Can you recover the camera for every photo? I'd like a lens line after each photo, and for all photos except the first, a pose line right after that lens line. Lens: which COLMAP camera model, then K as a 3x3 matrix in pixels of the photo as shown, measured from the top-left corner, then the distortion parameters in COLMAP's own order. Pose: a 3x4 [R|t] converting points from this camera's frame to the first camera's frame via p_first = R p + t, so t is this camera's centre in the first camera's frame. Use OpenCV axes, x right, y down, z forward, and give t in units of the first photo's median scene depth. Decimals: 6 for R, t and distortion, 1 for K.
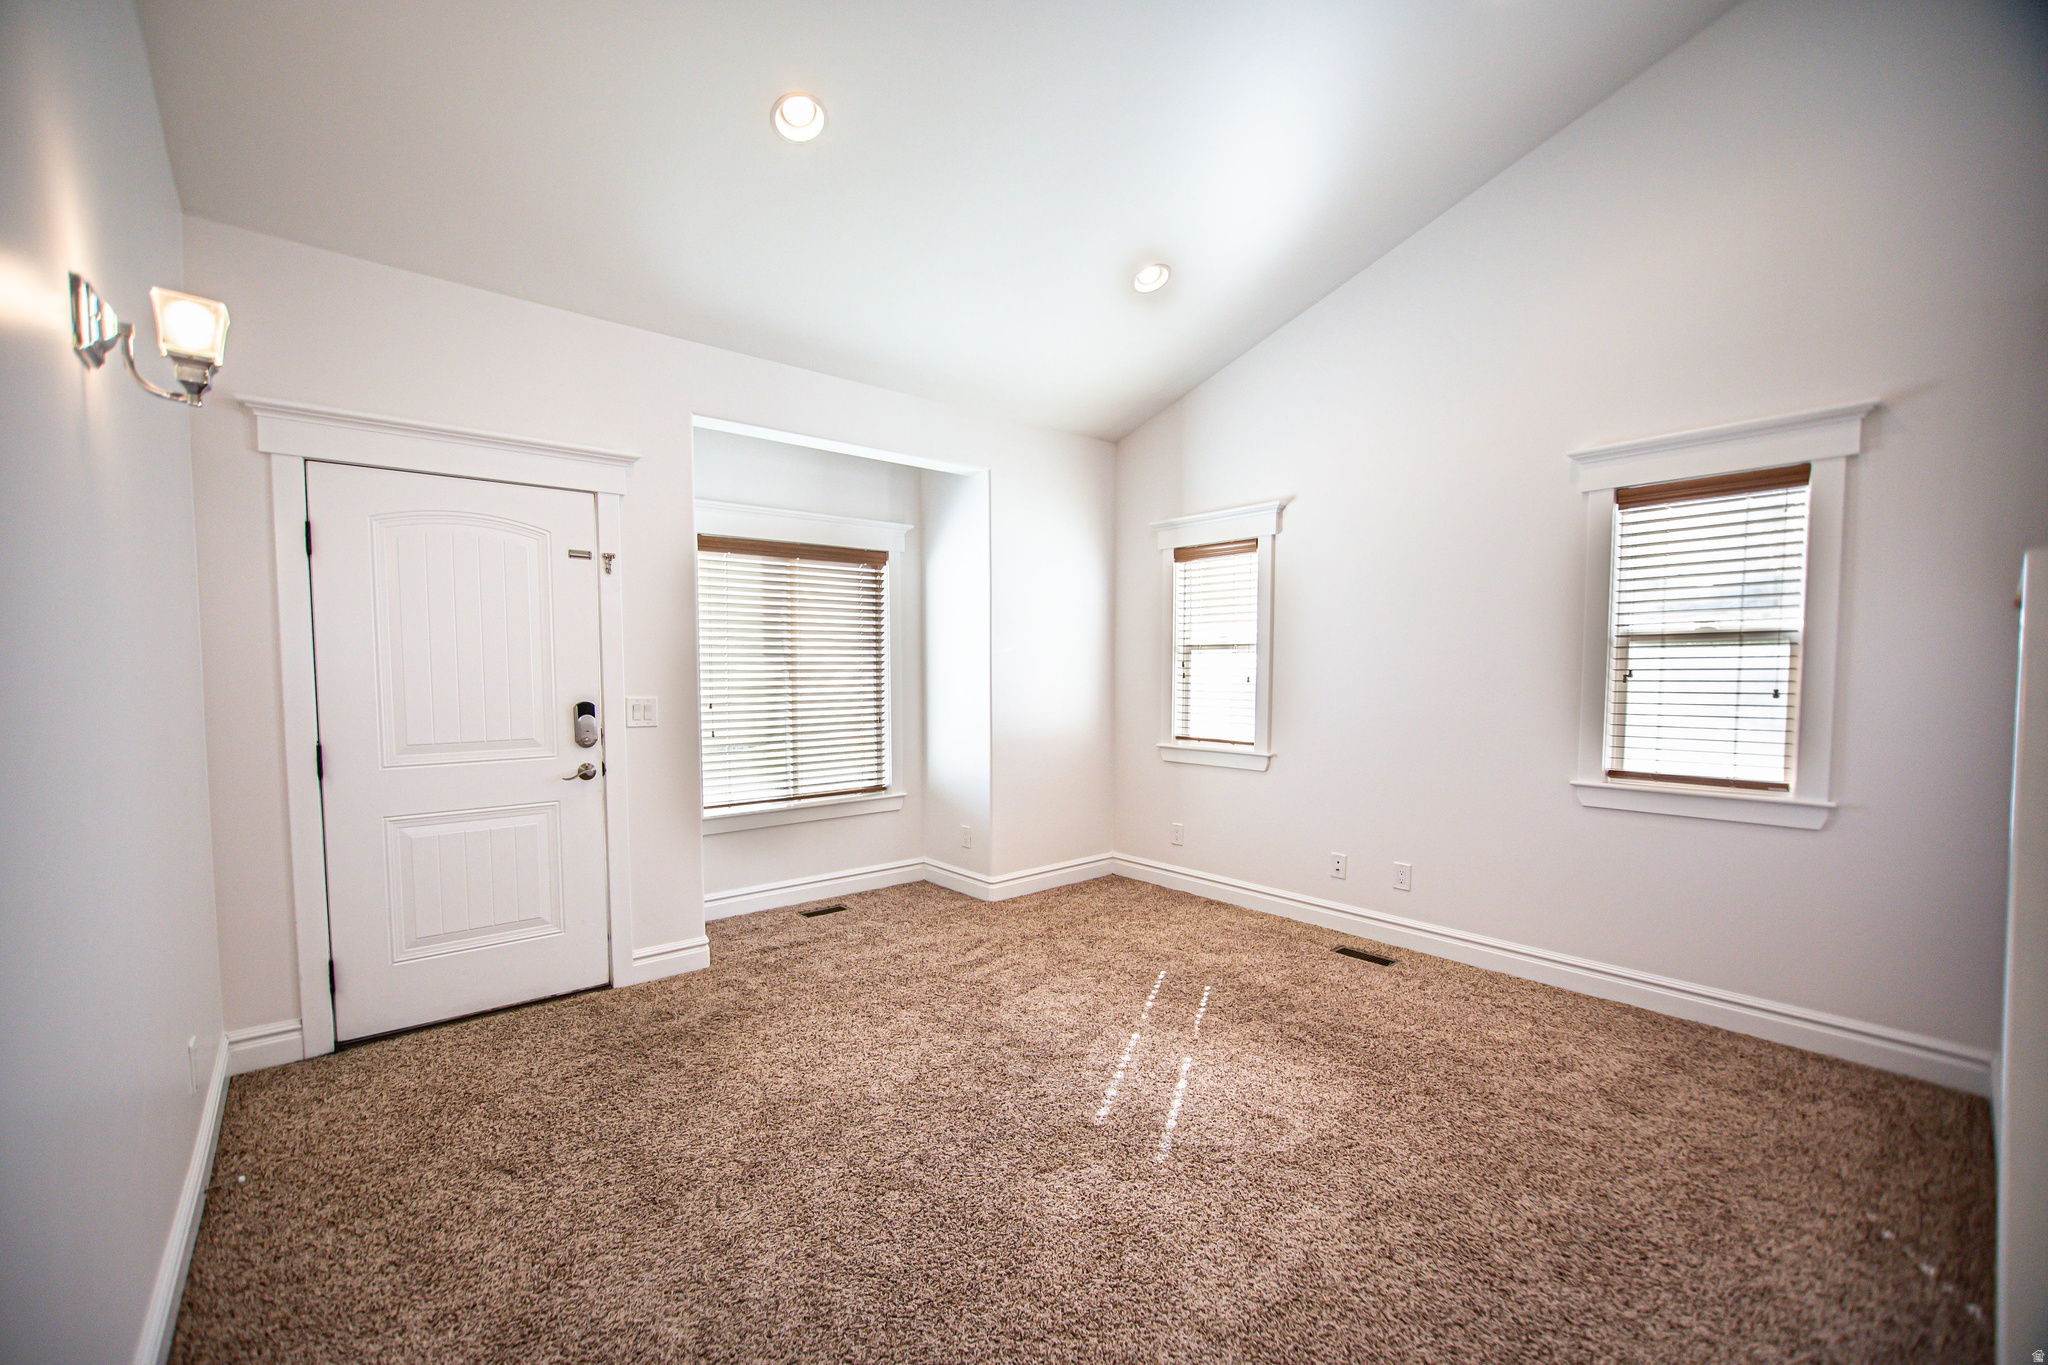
lens RADIAL K [[837.3, 0, 997.4], [0, 837.3, 731.8], [0, 0, 1]] dist [-0.001996, 0.000138]
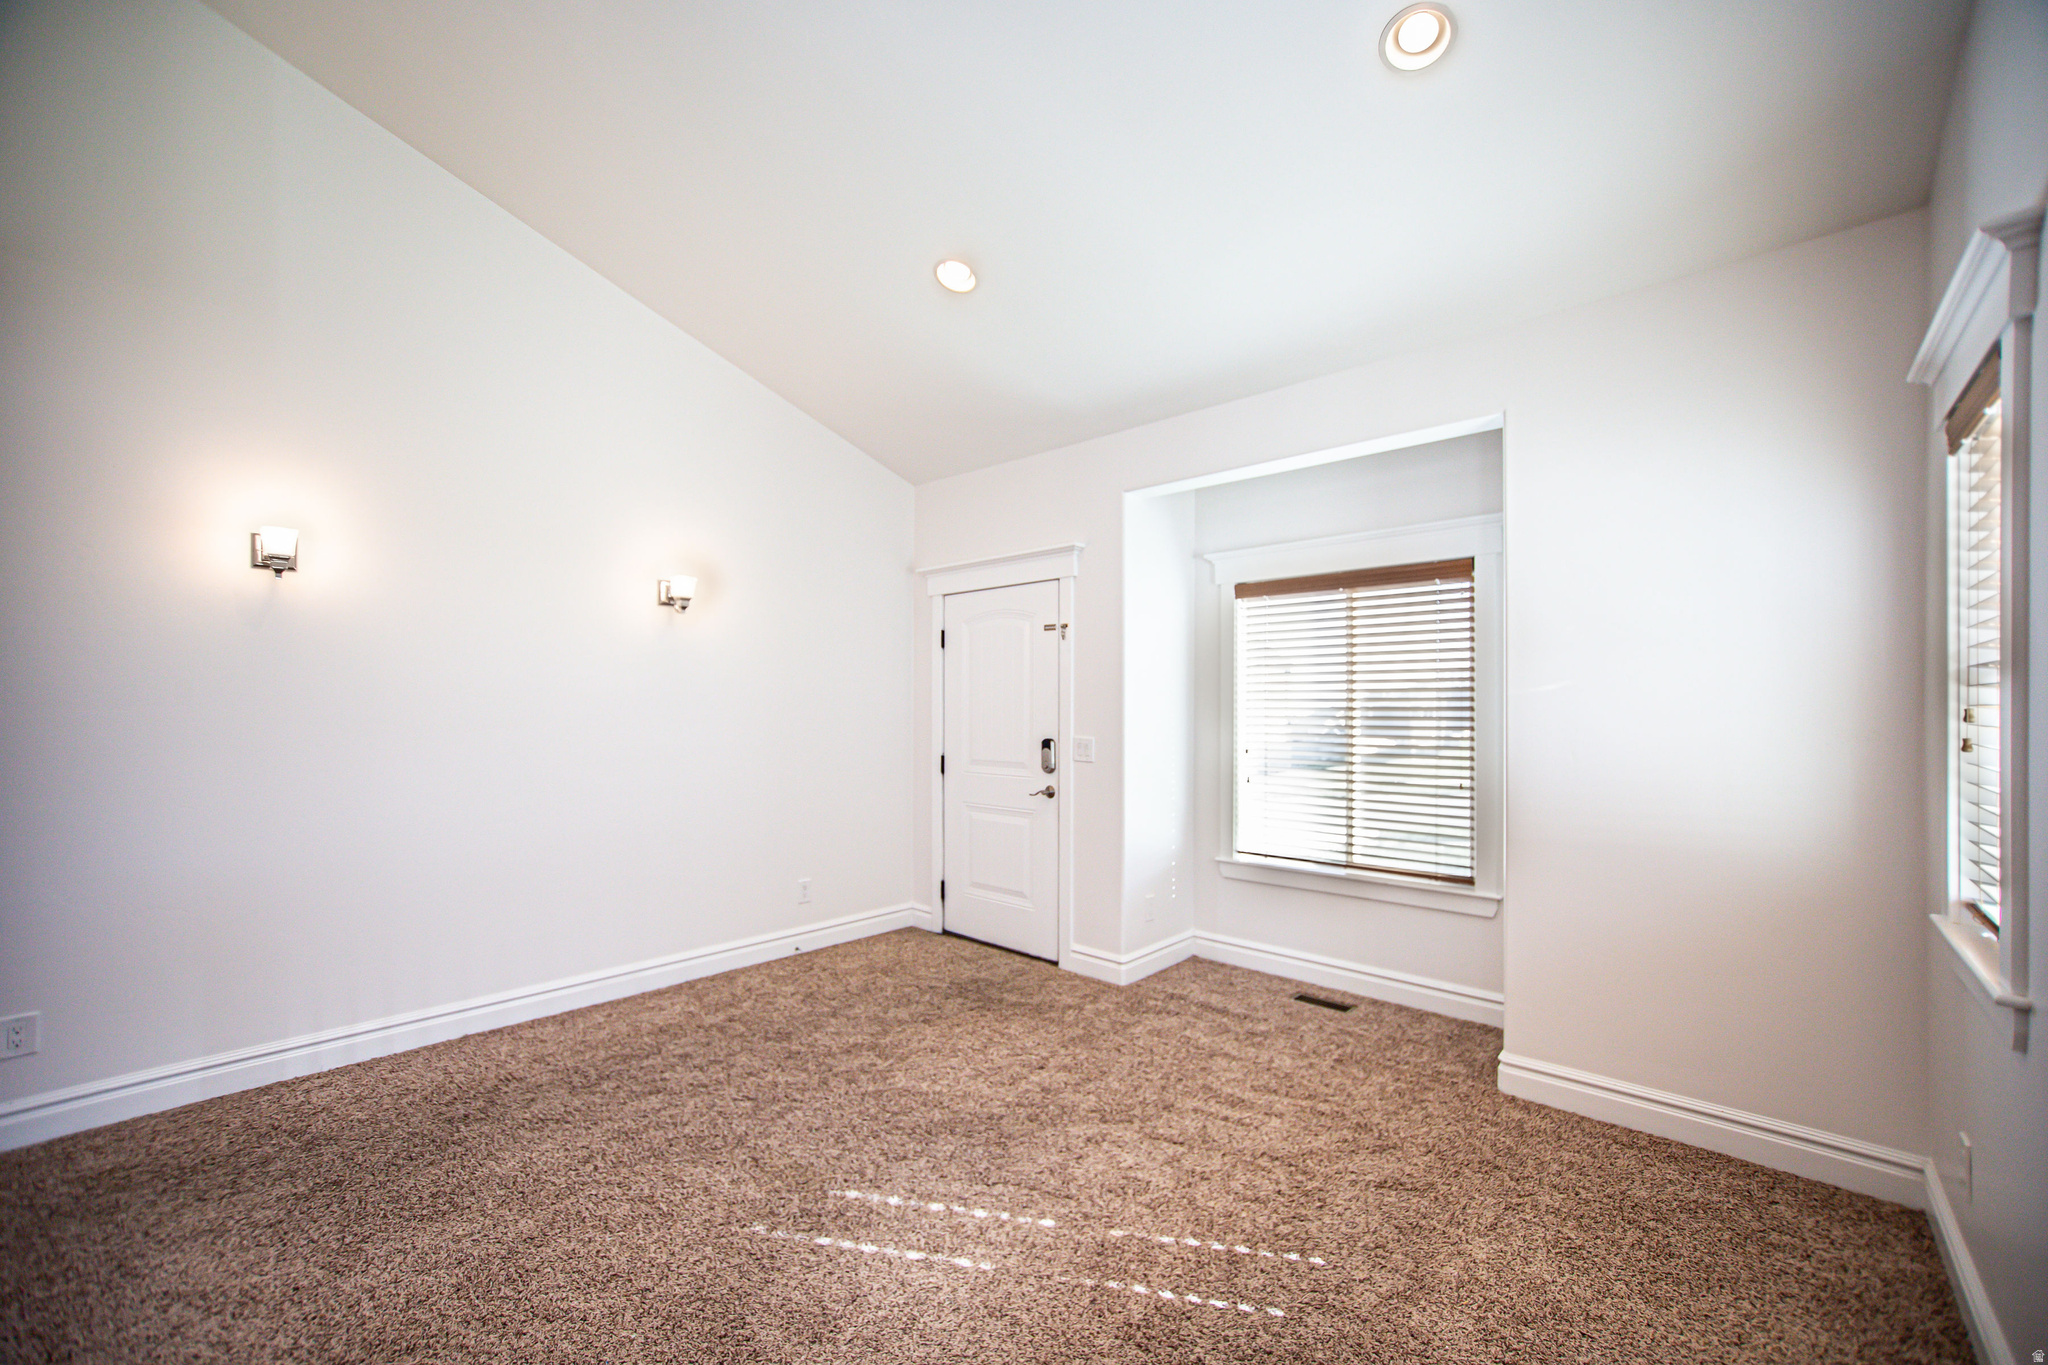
lens RADIAL K [[835.1, 0, 996.0], [0, 835.1, 714.1], [0, 0, 1]] dist [-0.010186, 0.000185]
pose [[0.107412, 0.008616, -0.994177, 0.795697], [-0.076276, 0.997087, 0.000401, -0.067381], [0.991284, 0.075789, 0.107756, 0.767113]]
